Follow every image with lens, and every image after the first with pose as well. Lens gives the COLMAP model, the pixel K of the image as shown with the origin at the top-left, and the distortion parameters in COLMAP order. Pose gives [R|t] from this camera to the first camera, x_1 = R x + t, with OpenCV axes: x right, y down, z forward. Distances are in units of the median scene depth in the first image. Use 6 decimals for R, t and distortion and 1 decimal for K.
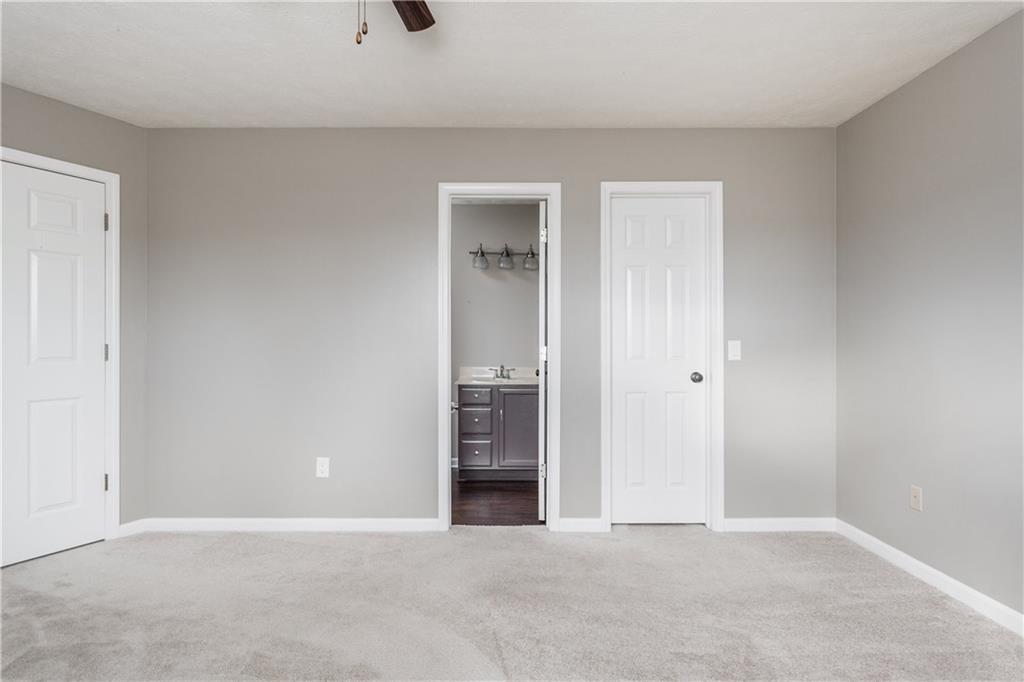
lens RADIAL K [[485.7, 0, 511.6], [0, 485.7, 345.1], [0, 0, 1]] dist [0.009949, -0.003809]
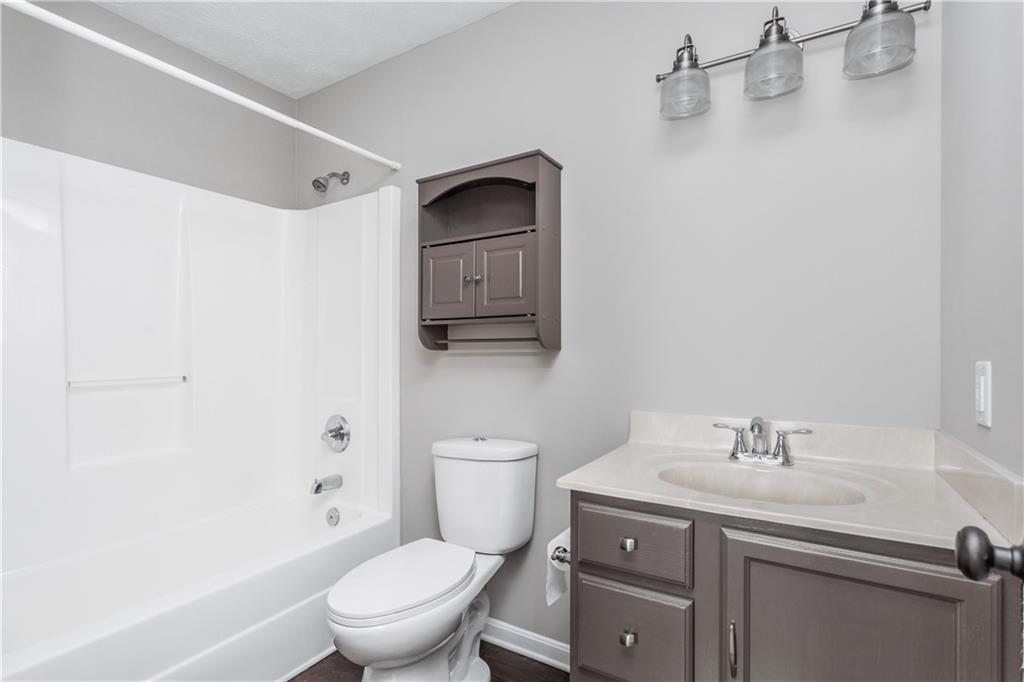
lens RADIAL K [[485.7, 0, 513.1], [0, 485.7, 349.9], [0, 0, 1]] dist [0.009949, -0.003809]
pose [[0.841659, -0.006062, -0.539975, 0.020140], [0.006064, 0.999980, -0.001774, -0.001663], [0.539975, -0.001781, 0.841679, 0.814574]]
